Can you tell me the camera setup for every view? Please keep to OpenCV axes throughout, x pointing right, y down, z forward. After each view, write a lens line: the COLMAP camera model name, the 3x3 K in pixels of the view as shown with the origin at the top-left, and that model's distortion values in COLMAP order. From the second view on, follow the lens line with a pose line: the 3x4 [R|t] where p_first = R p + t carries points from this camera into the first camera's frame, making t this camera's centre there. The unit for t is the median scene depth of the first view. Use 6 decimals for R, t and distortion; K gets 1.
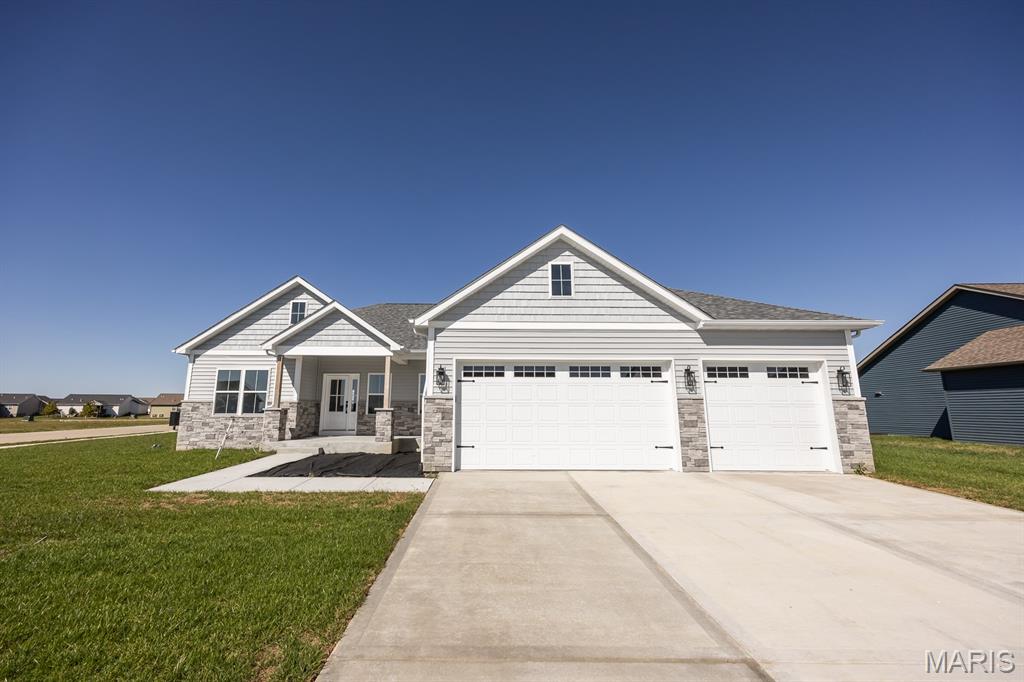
lens RADIAL K [[421.2, 0, 487.3], [0, 421.2, 338.6], [0, 0, 1]] dist [0.002452, 0.000158]
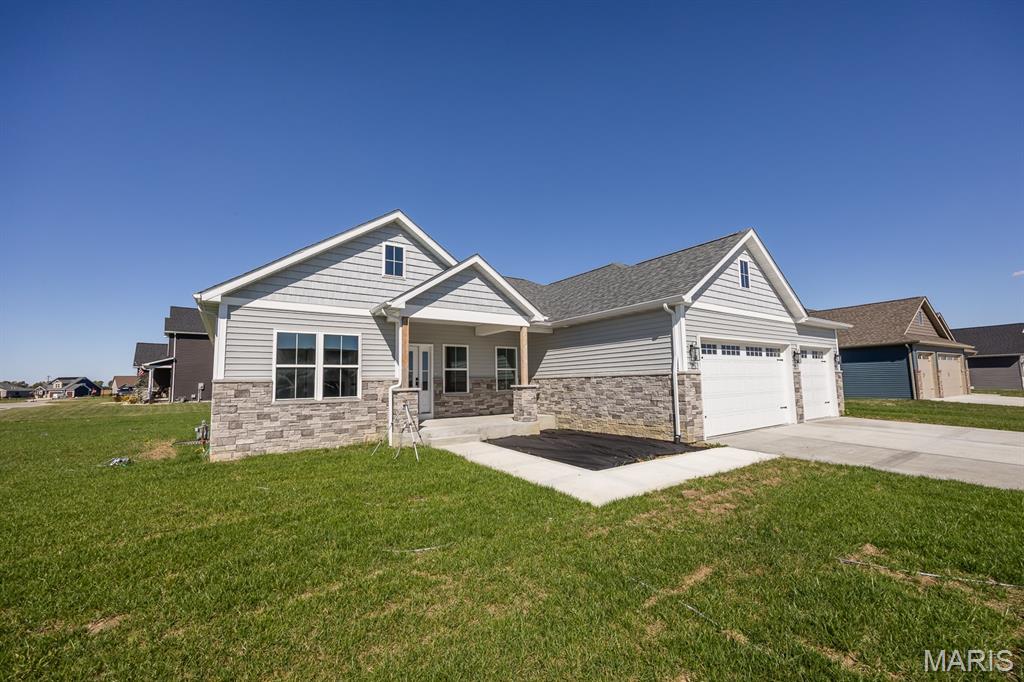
lens RADIAL K [[421.2, 0, 531.2], [0, 421.2, 345.6], [0, 0, 1]] dist [0.002452, 0.000158]
pose [[0.811928, 0.030899, 0.582940, -0.706489], [-0.076527, 0.995614, 0.053814, 0.030668], [-0.578720, -0.088304, 0.810731, 0.255419]]
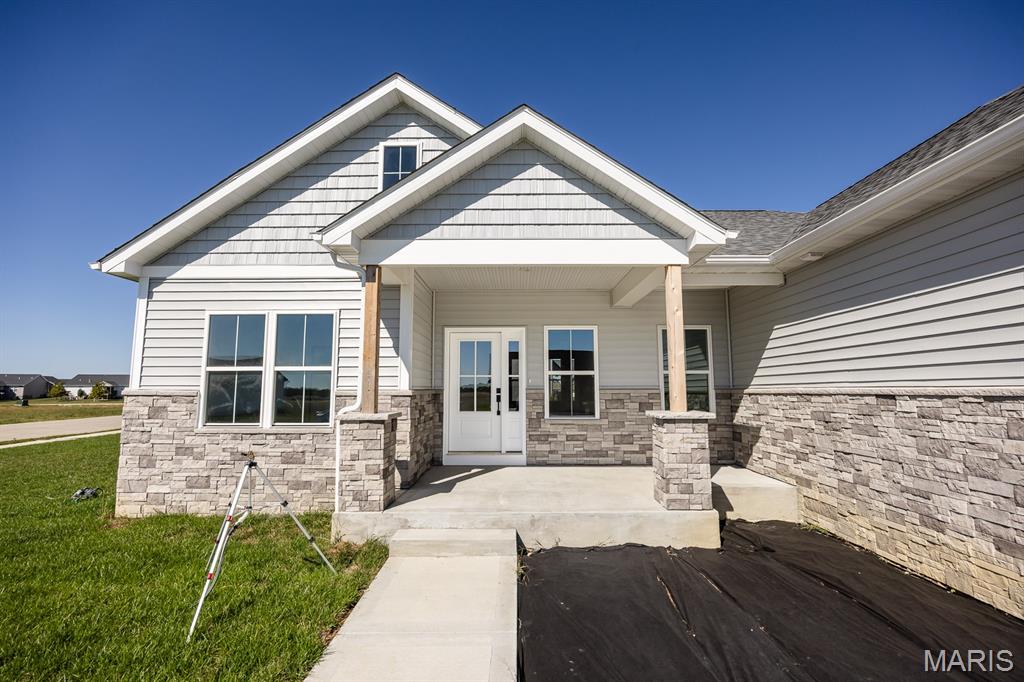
lens RADIAL K [[454.9, 0, 513.4], [0, 454.9, 342.3], [0, 0, 1]] dist [-0.014626, -0.000017]
pose [[0.999832, -0.008508, -0.016211, -0.348000], [0.009569, 0.997737, 0.066551, 0.075590], [0.015608, -0.066695, 0.997651, 0.583121]]
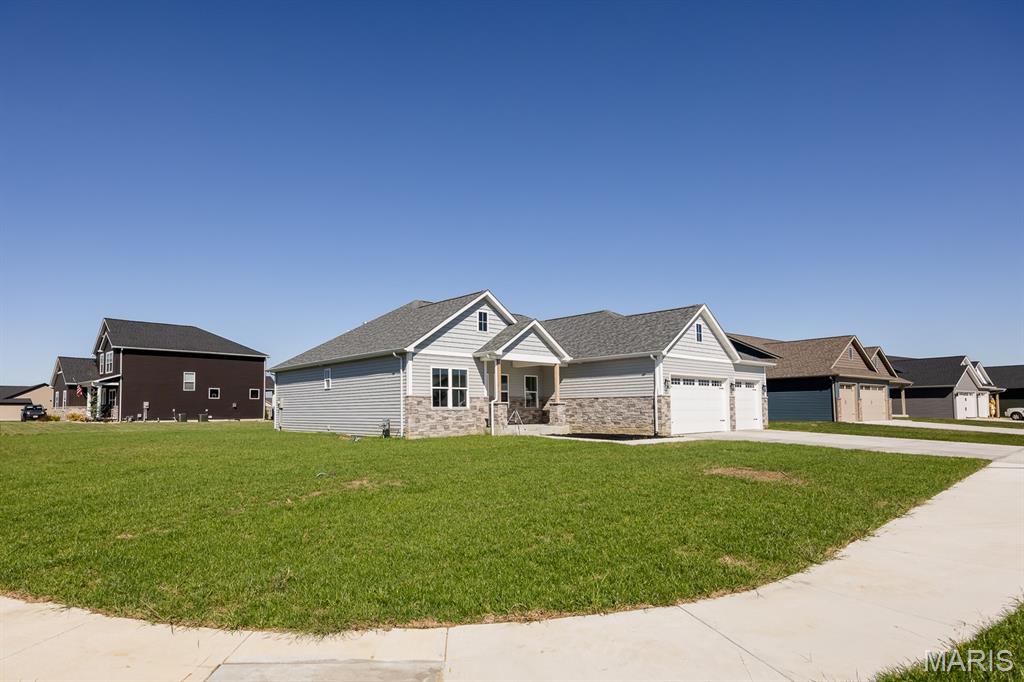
lens RADIAL K [[575.8, 0, 481.8], [0, 575.8, 383.6], [0, 0, 1]] dist [0.000713, -0.000453]
pose [[0.760686, 0.021982, 0.648748, -1.534654], [-0.100713, 0.991321, 0.084501, -0.025931], [-0.641260, -0.129616, 0.756297, -0.230545]]
